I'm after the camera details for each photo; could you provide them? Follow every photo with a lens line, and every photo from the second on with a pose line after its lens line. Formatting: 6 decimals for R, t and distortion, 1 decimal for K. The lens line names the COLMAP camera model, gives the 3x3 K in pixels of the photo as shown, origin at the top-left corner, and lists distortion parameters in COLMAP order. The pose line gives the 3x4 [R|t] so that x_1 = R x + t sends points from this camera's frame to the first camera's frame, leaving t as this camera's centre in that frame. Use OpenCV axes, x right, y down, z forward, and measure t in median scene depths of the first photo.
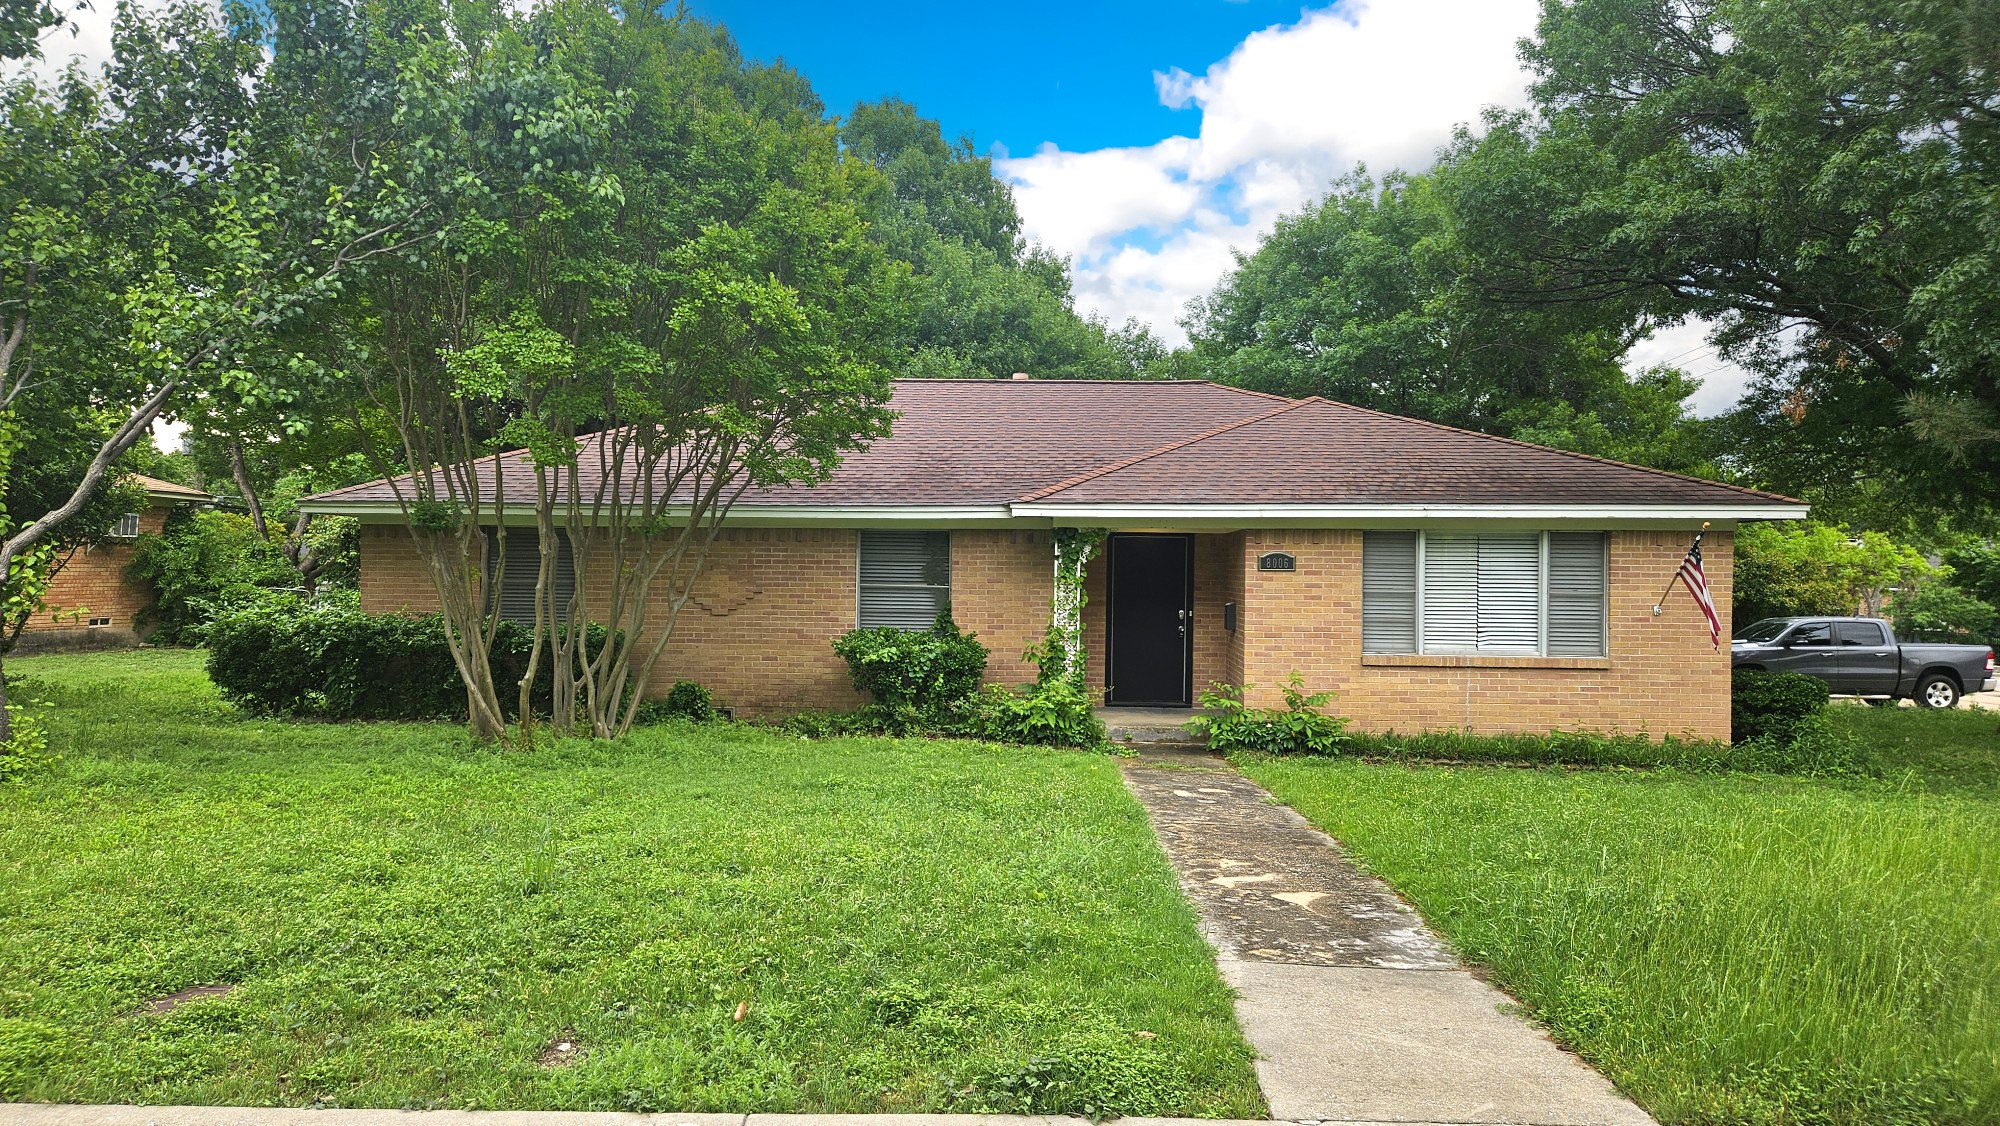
lens RADIAL K [[1343.5, 0, 1000.3], [0, 1343.5, 565.0], [0, 0, 1]] dist [0.035747, -0.001042]
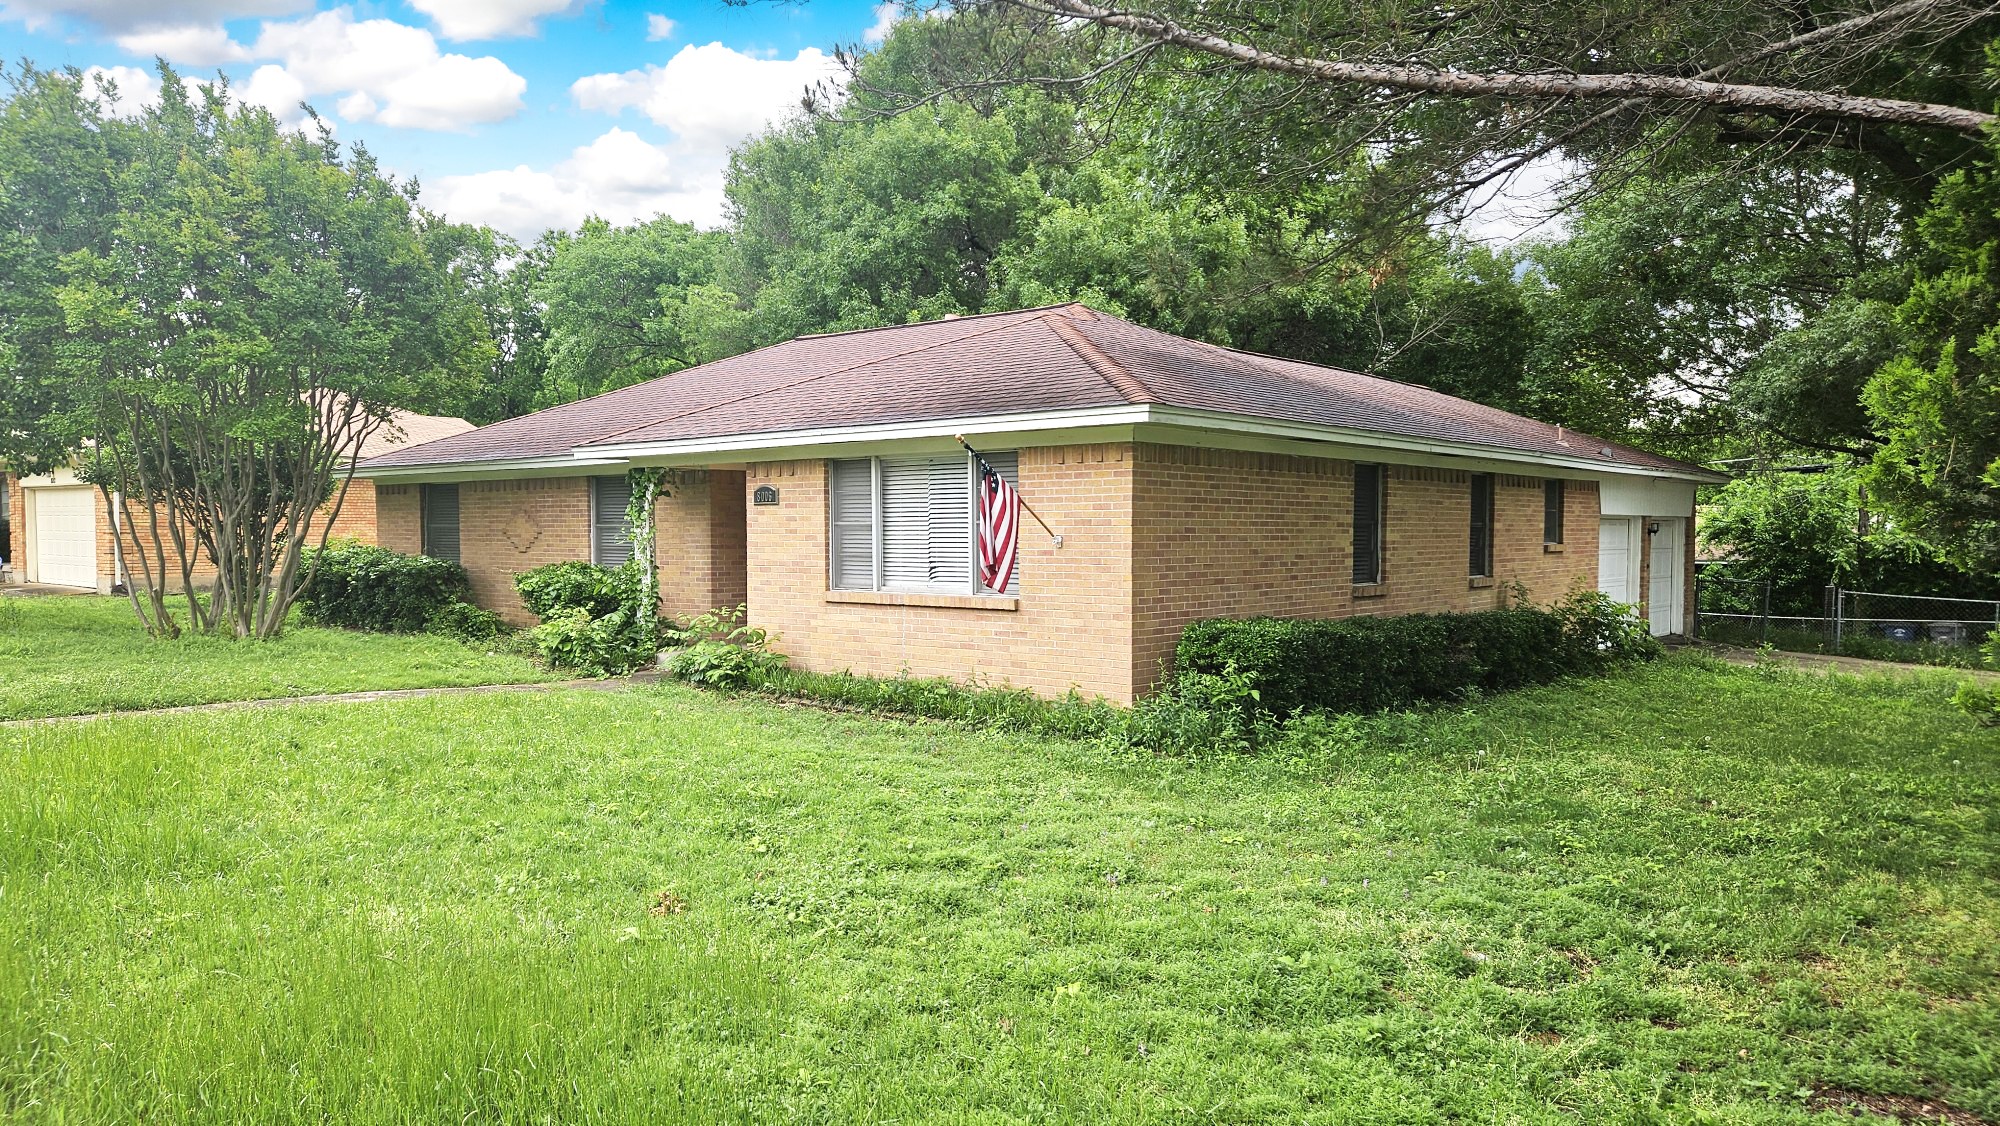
lens RADIAL K [[1343.5, 0, 1001.7], [0, 1343.5, 566.5], [0, 0, 1]] dist [0.035747, -0.001042]
pose [[0.818191, 0.006256, -0.574913, 0.913427], [0.013512, 0.999455, 0.030105, 0.022916], [0.574788, -0.032399, 0.817661, 0.296208]]
